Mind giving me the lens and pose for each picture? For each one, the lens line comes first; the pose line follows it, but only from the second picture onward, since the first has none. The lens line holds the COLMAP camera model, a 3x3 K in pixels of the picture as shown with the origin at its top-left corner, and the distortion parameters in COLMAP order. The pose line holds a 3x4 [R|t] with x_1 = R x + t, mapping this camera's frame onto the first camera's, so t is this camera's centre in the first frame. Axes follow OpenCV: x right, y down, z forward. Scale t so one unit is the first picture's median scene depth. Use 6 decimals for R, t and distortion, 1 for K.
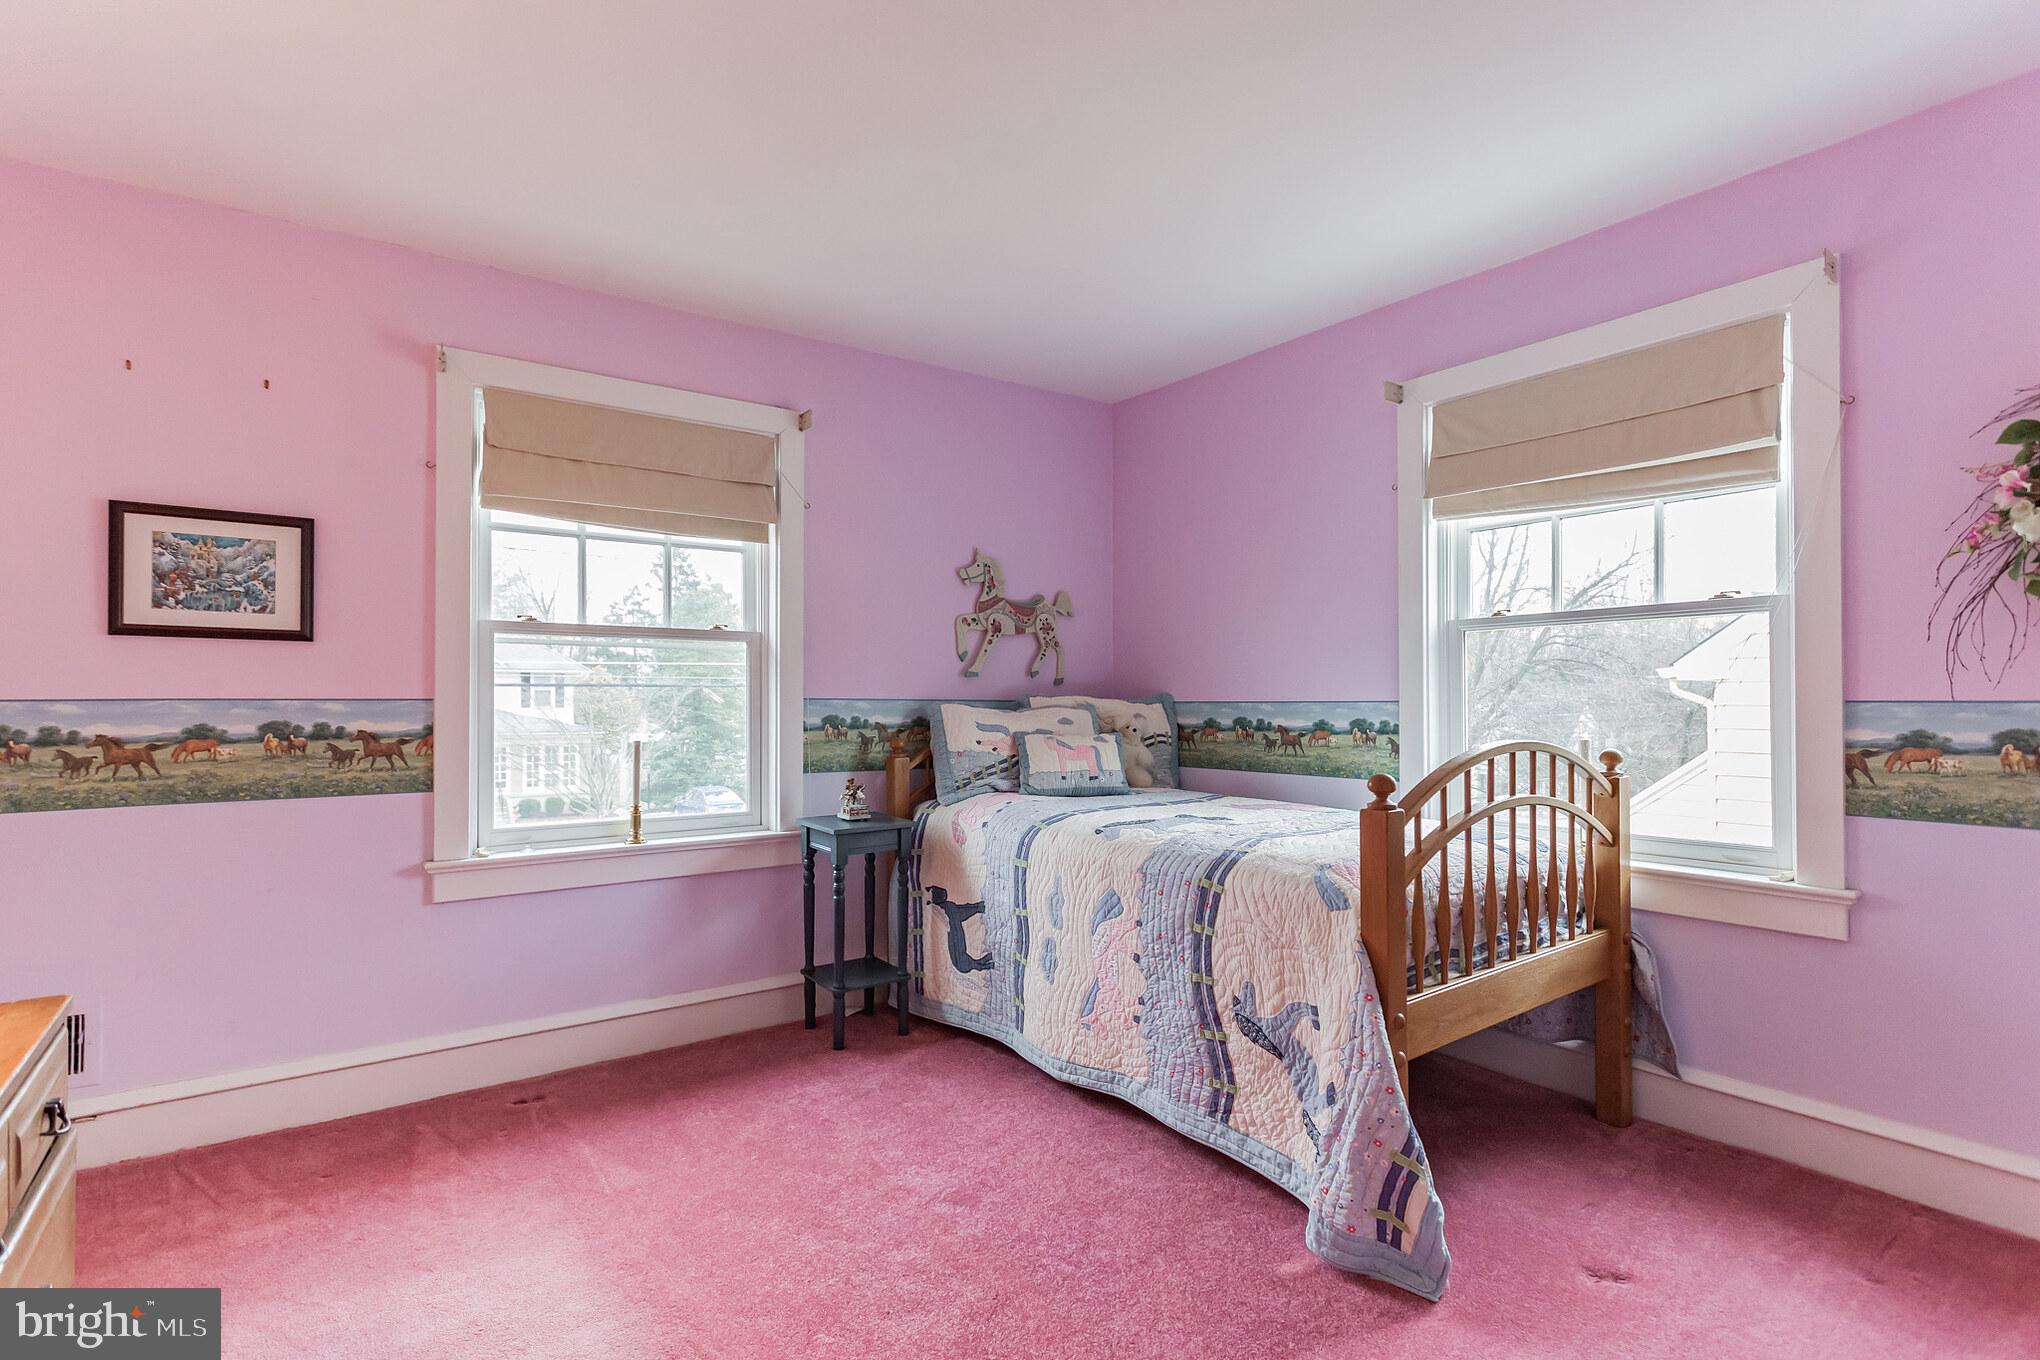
lens RADIAL K [[979.5, 0, 1020.0], [0, 979.5, 680.0], [0, 0, 1]] dist [0.001911, 0.001695]
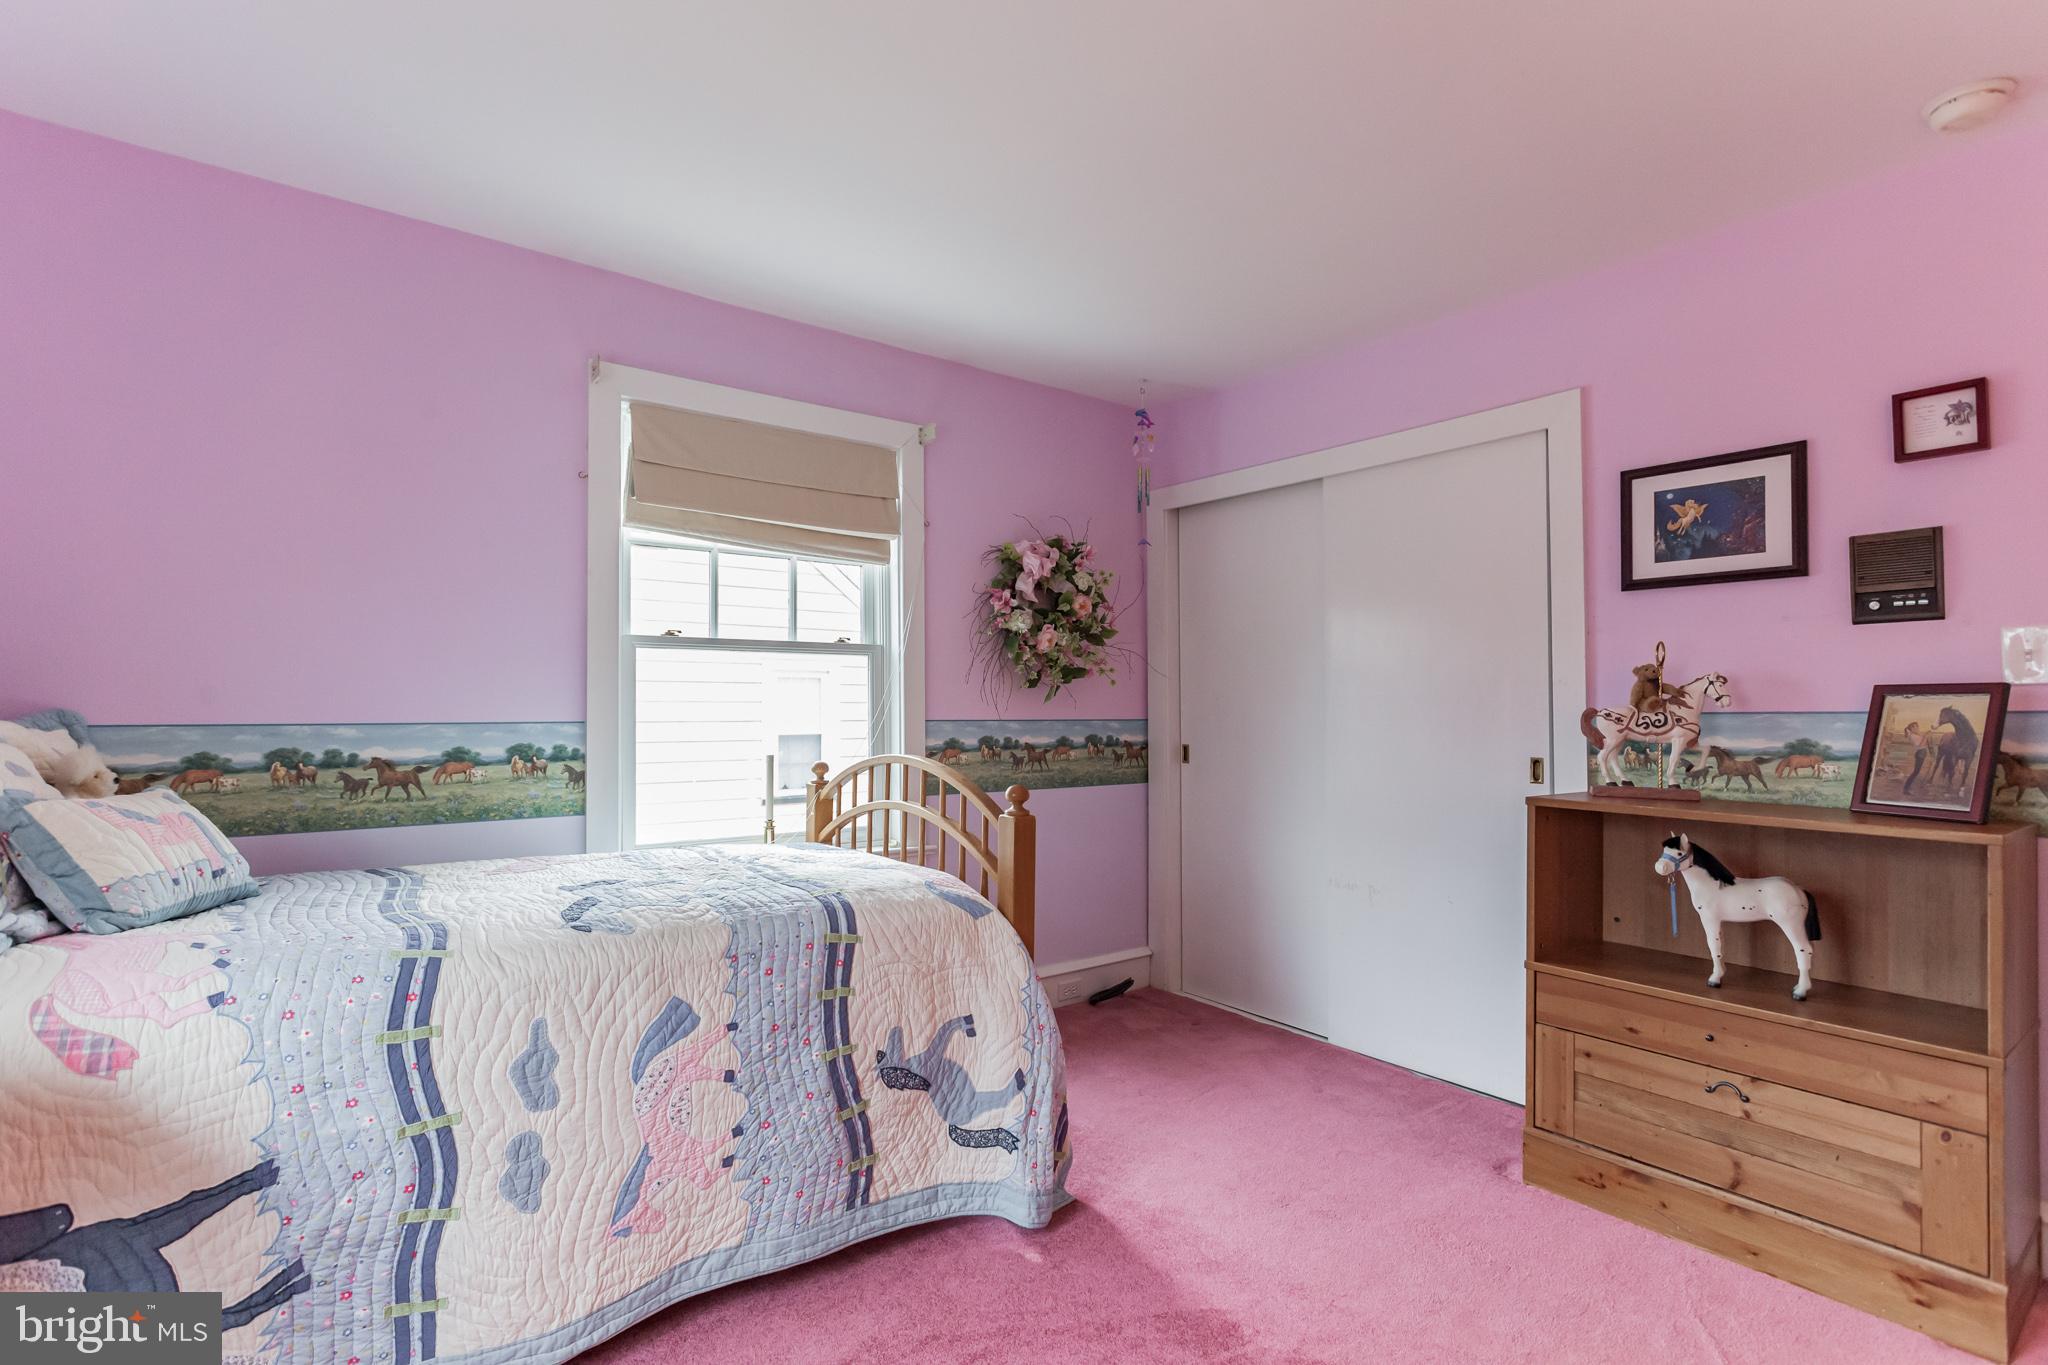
lens RADIAL K [[983.4, 0, 1024.0], [0, 983.4, 682.5], [0, 0, 1]] dist [0.001911, 0.001695]
pose [[-0.015324, 0.037971, 0.999161, -0.625197], [-0.017321, 0.999119, -0.038235, 0.016973], [-0.999733, -0.017892, -0.014653, 0.801828]]
